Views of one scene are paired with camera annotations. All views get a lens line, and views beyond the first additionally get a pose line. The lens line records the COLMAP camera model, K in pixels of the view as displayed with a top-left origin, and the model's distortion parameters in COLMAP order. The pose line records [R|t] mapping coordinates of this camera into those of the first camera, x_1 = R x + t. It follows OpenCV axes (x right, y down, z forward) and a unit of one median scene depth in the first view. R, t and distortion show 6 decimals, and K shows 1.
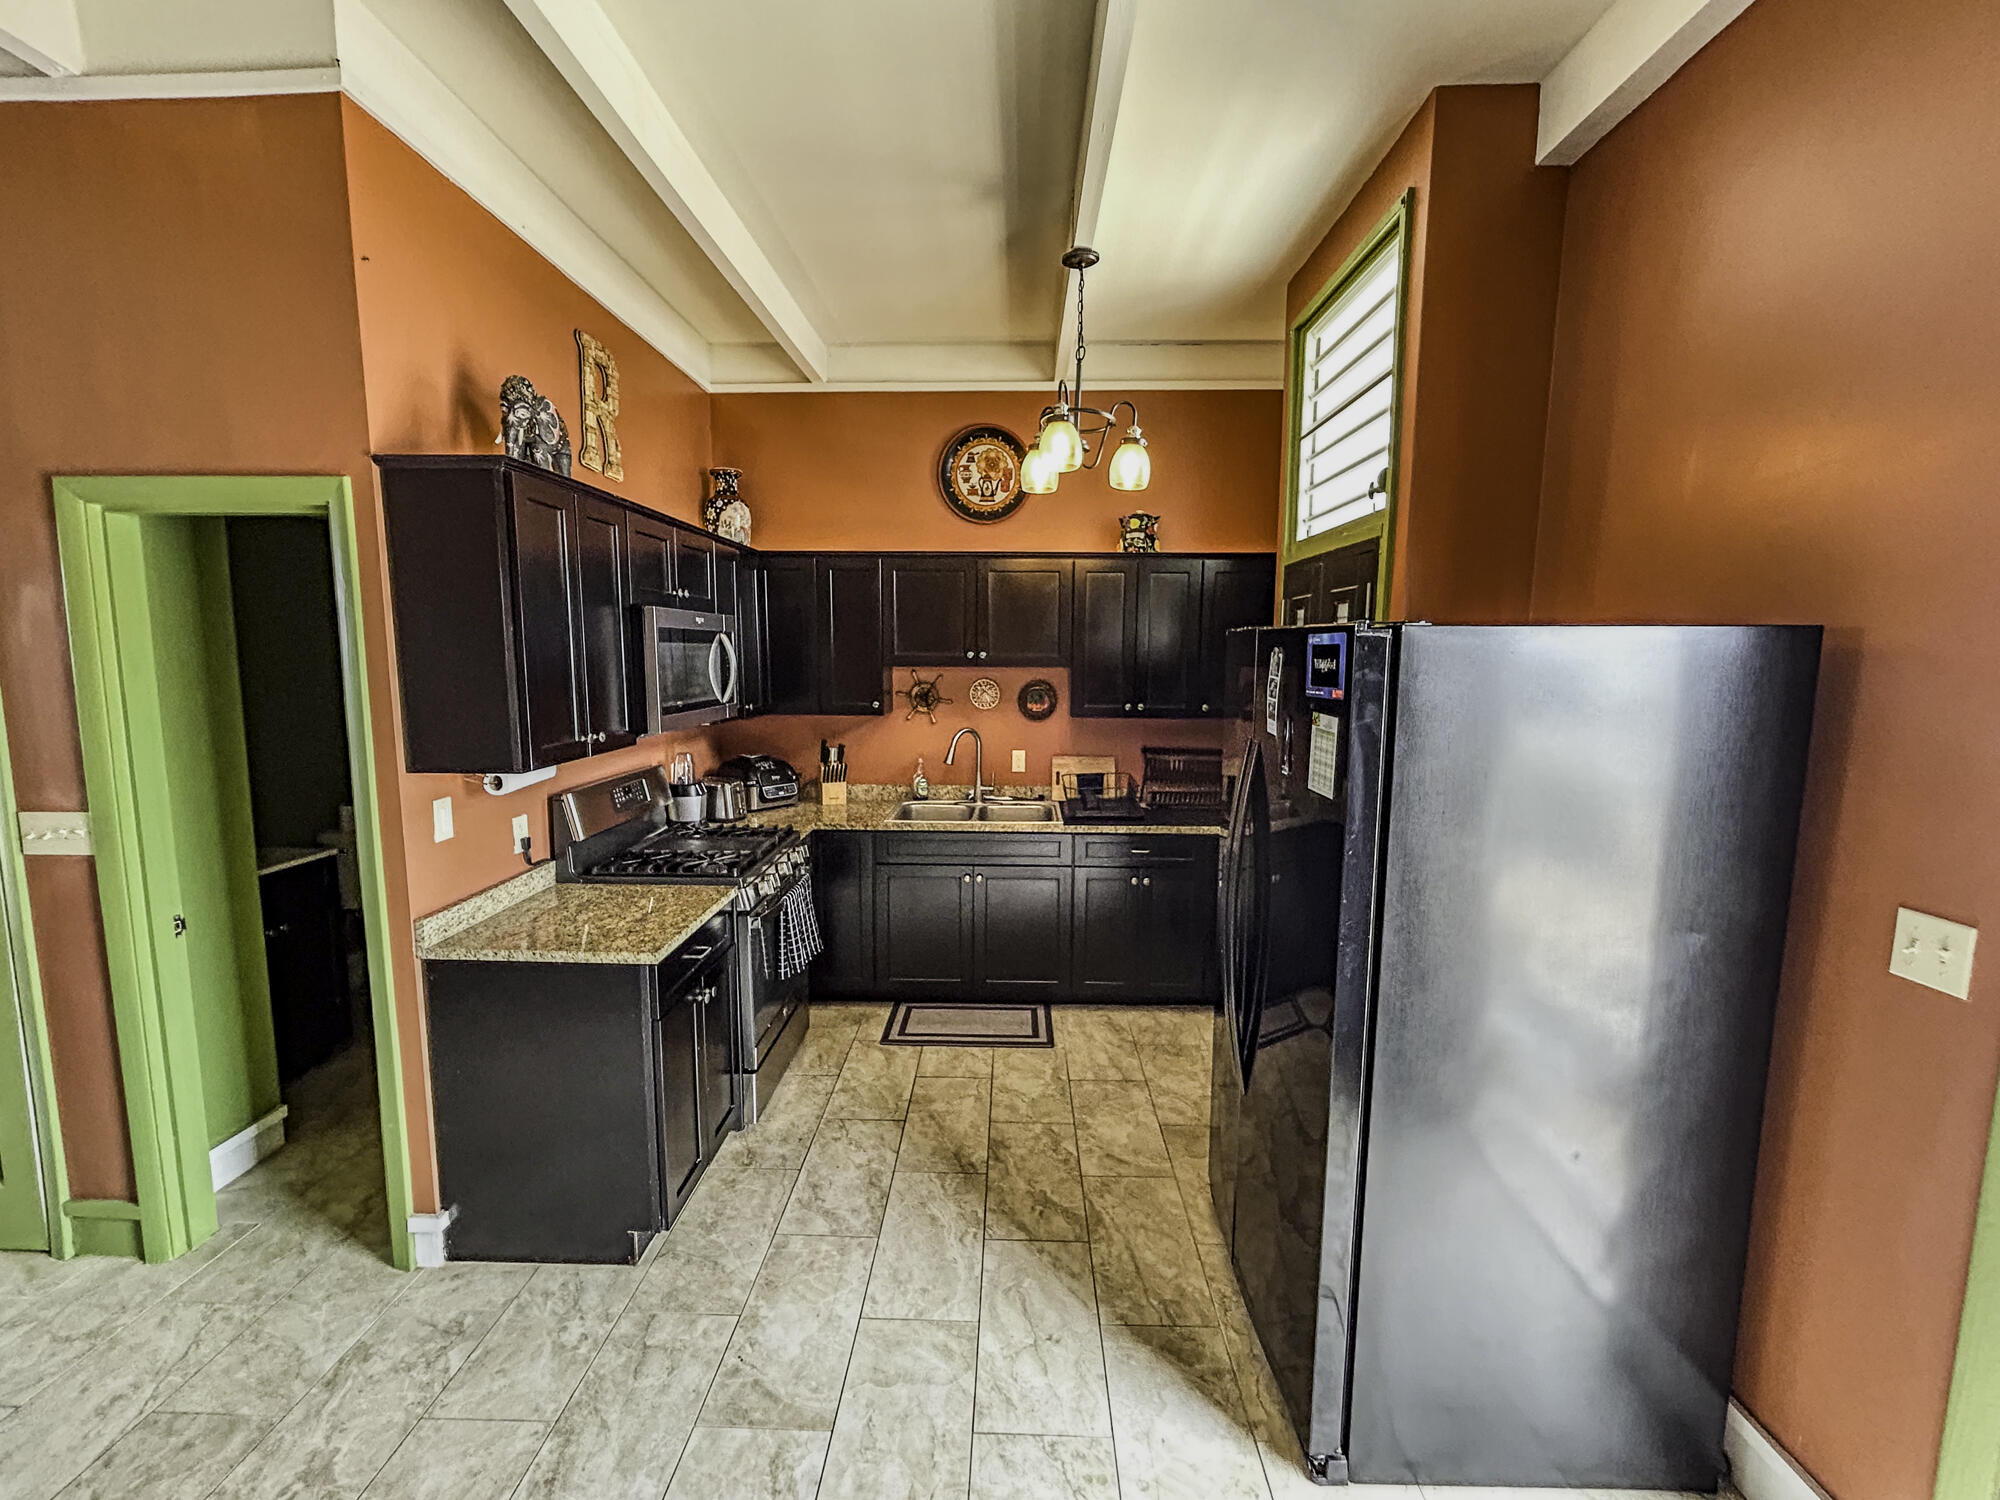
lens RADIAL K [[807.1, 0, 996.2], [0, 807.1, 750.2], [0, 0, 1]] dist [0.002208, -0.000018]
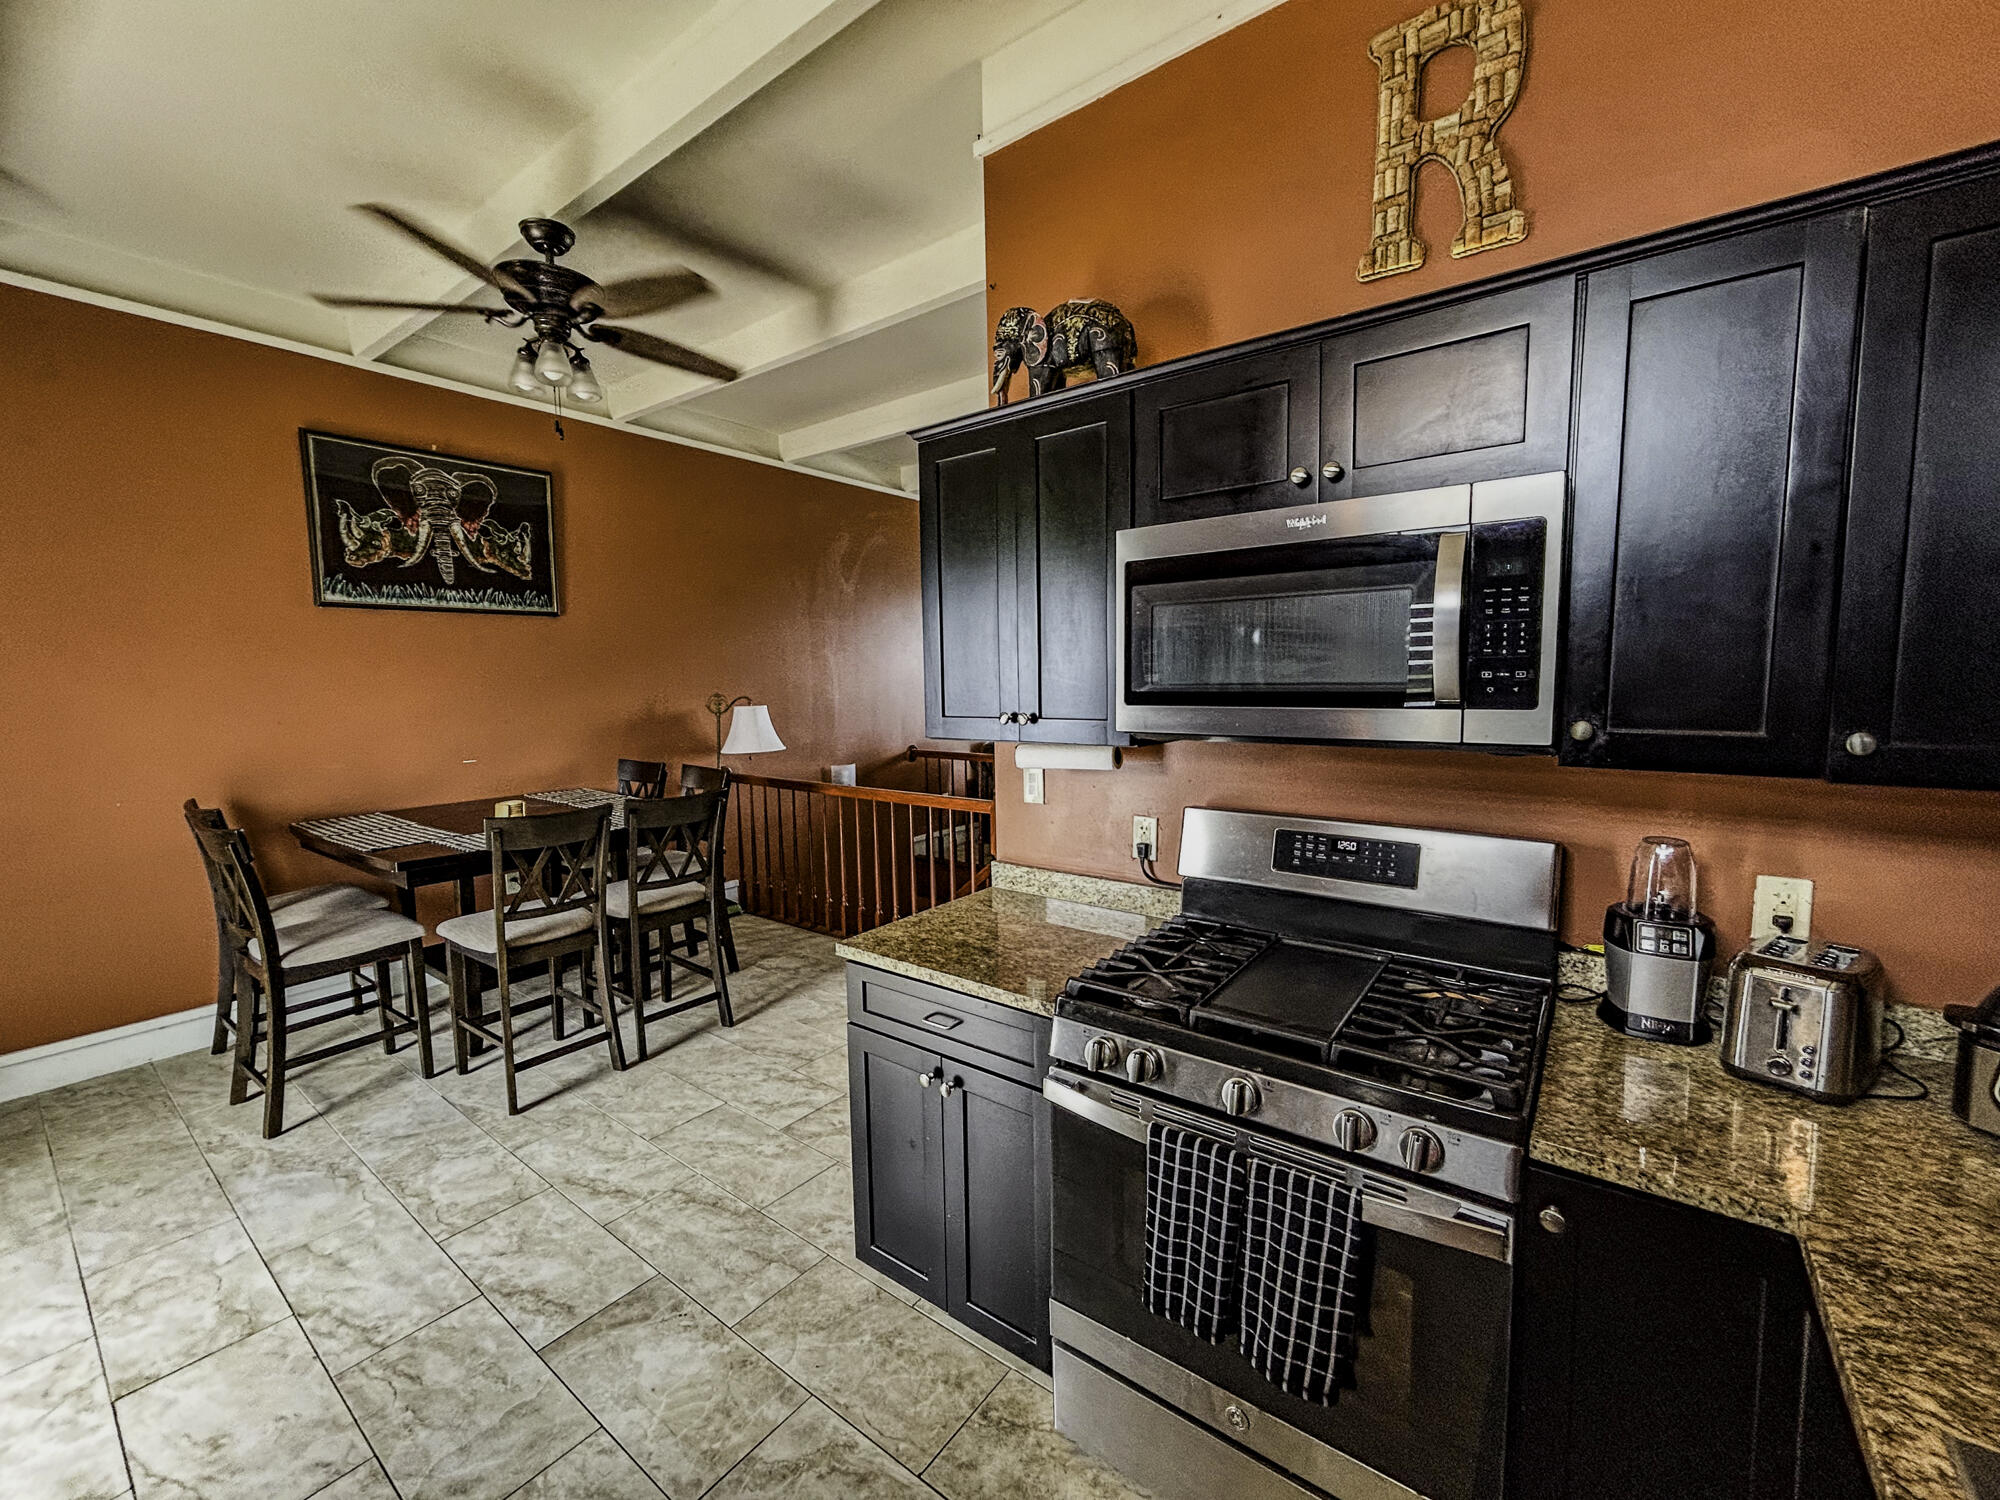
lens RADIAL K [[807.1, 0, 996.2], [0, 807.1, 750.2], [0, 0, 1]] dist [0.002208, -0.000018]
pose [[-0.582558, 0.083666, -0.808471, 0.181158], [-0.081274, 0.983706, 0.160364, -0.116484], [0.808715, 0.159129, -0.566267, 1.495722]]
